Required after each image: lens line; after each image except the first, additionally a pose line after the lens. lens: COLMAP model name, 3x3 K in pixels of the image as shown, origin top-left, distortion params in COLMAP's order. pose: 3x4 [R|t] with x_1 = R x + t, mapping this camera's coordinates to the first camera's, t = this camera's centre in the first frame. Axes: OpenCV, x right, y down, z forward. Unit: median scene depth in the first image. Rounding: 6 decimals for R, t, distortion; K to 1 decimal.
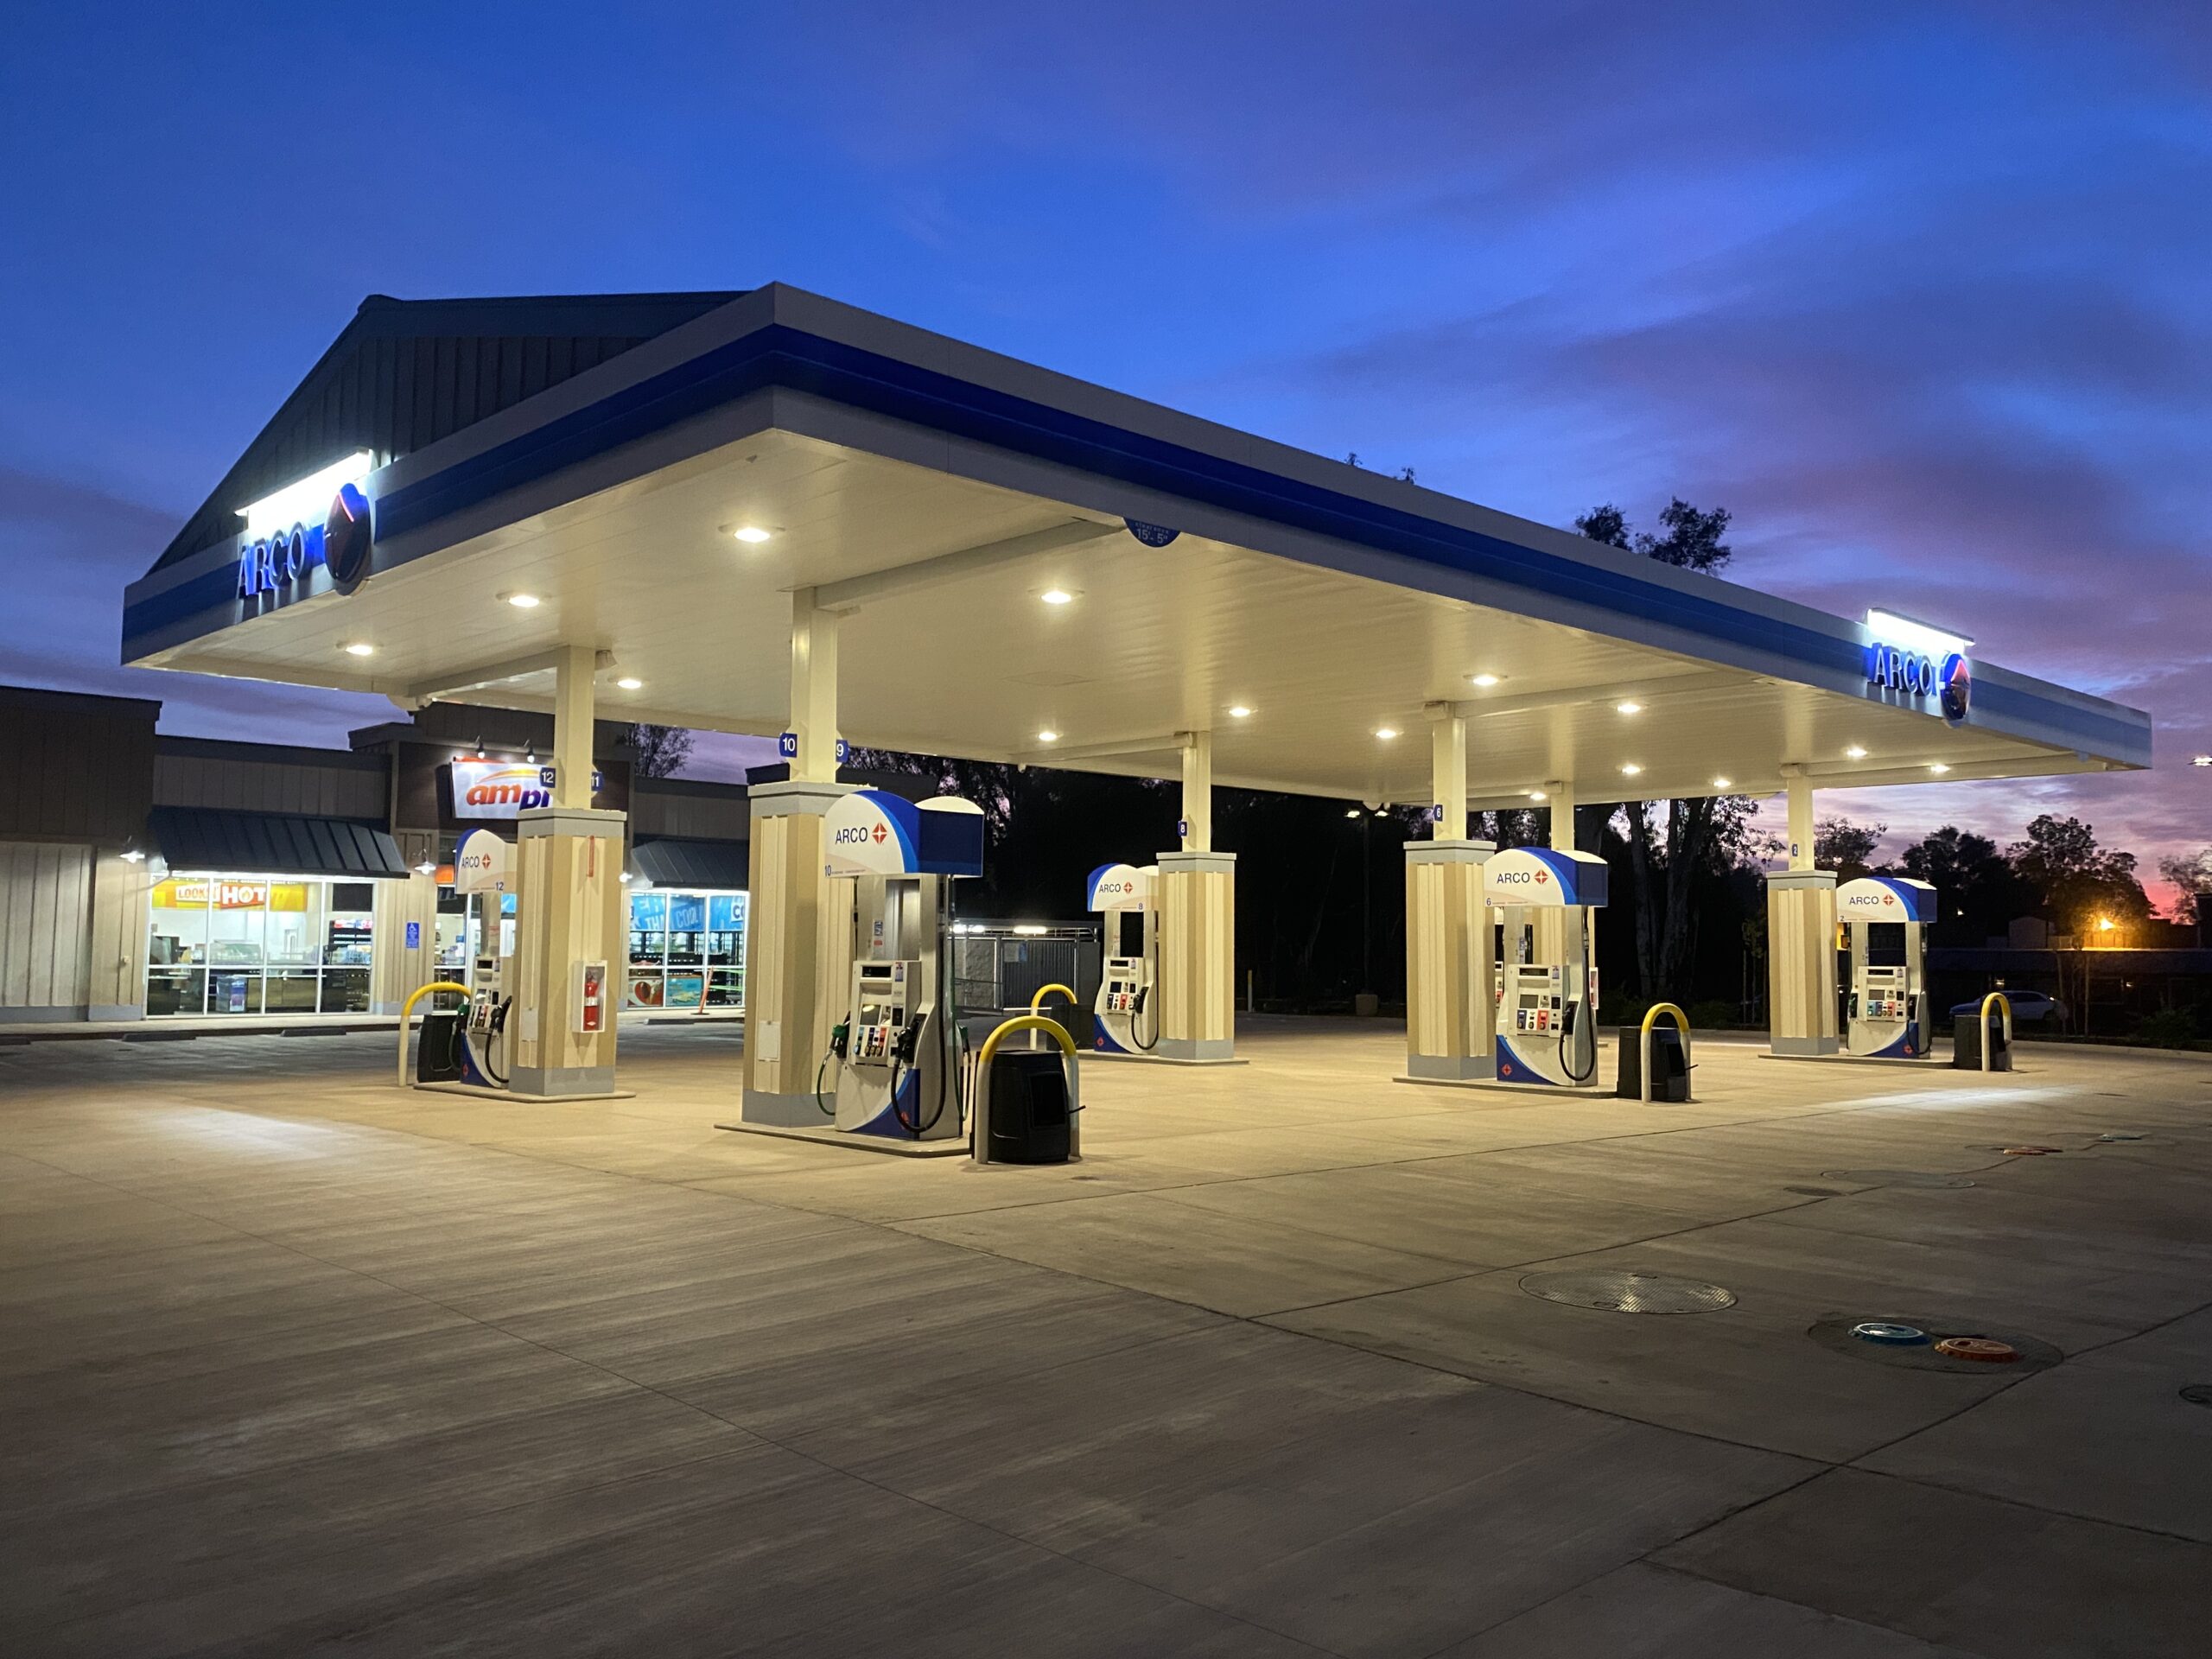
lens RADIAL K [[1744.4, 0, 1106.0], [0, 1744.4, 829.5], [0, 0, 1]] dist [-0.001067, -0.000432]
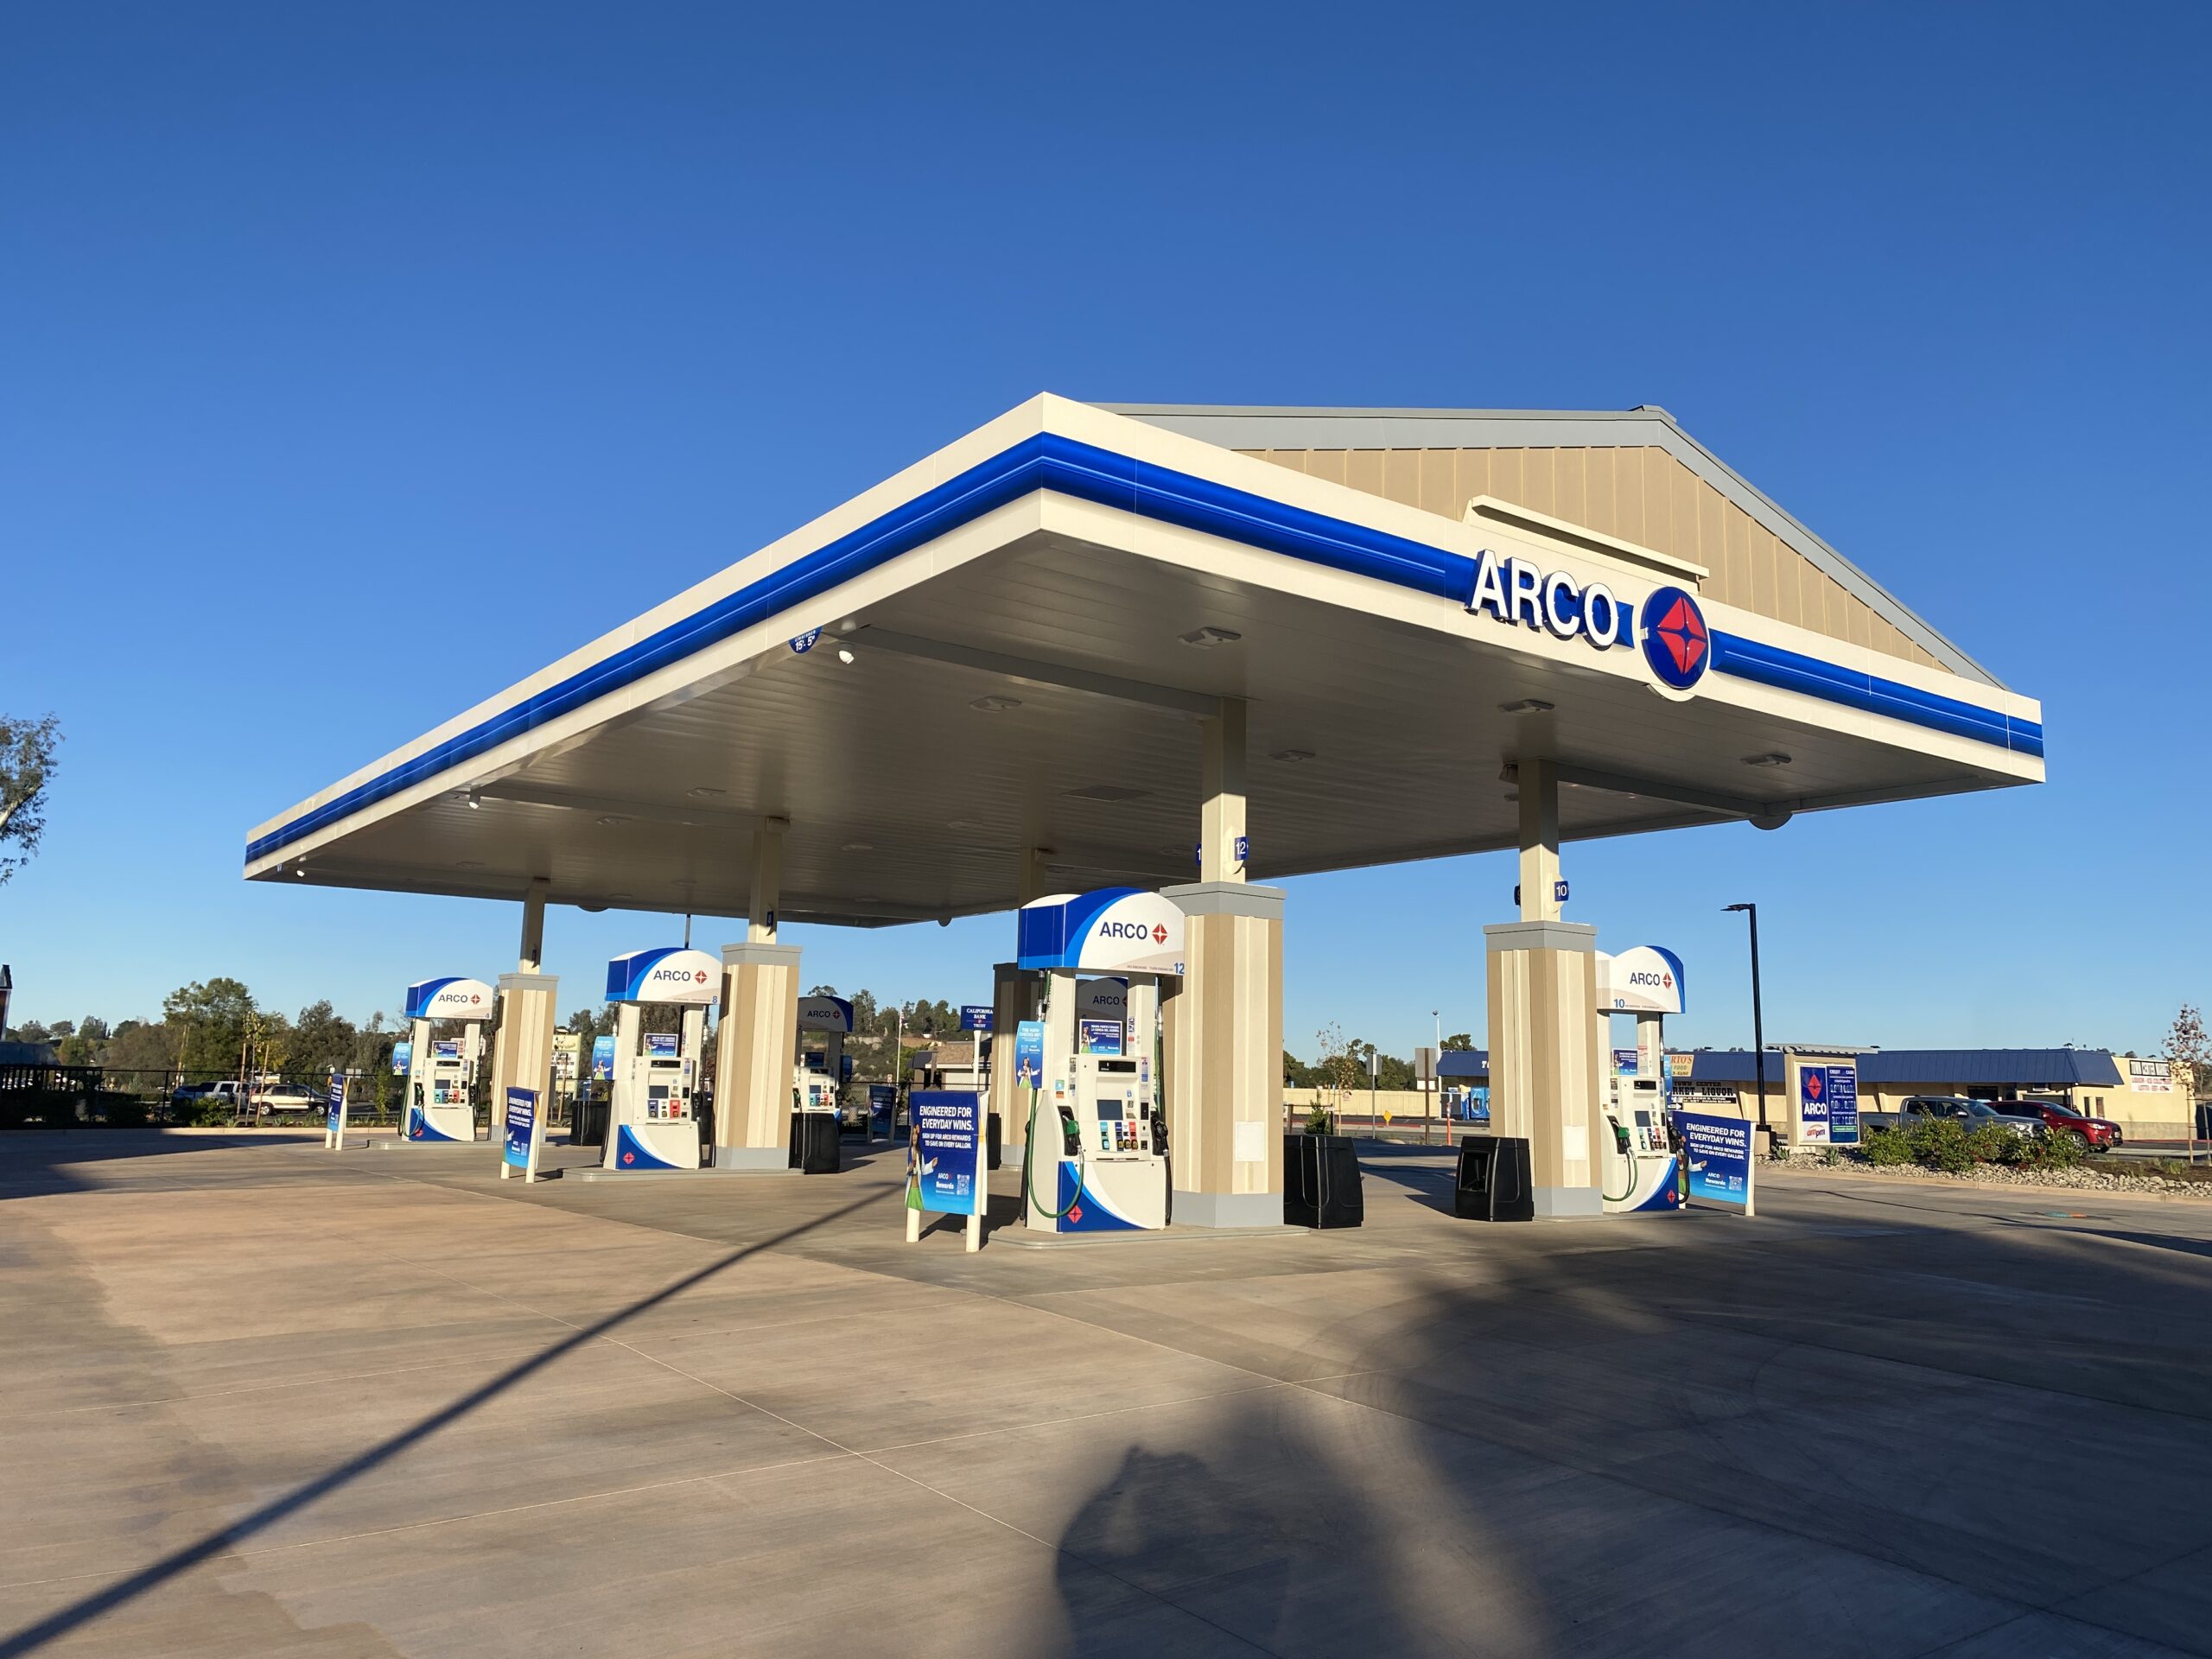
lens RADIAL K [[1705.6, 0, 1106.0], [0, 1705.6, 829.5], [0, 0, 1]] dist [0.004916, 0.001044]
pose [[0.136597, 0.142751, 0.980287, -0.769882], [-0.093210, 0.987025, -0.130744, 0.051569], [-0.986232, -0.073514, 0.148130, 0.593806]]
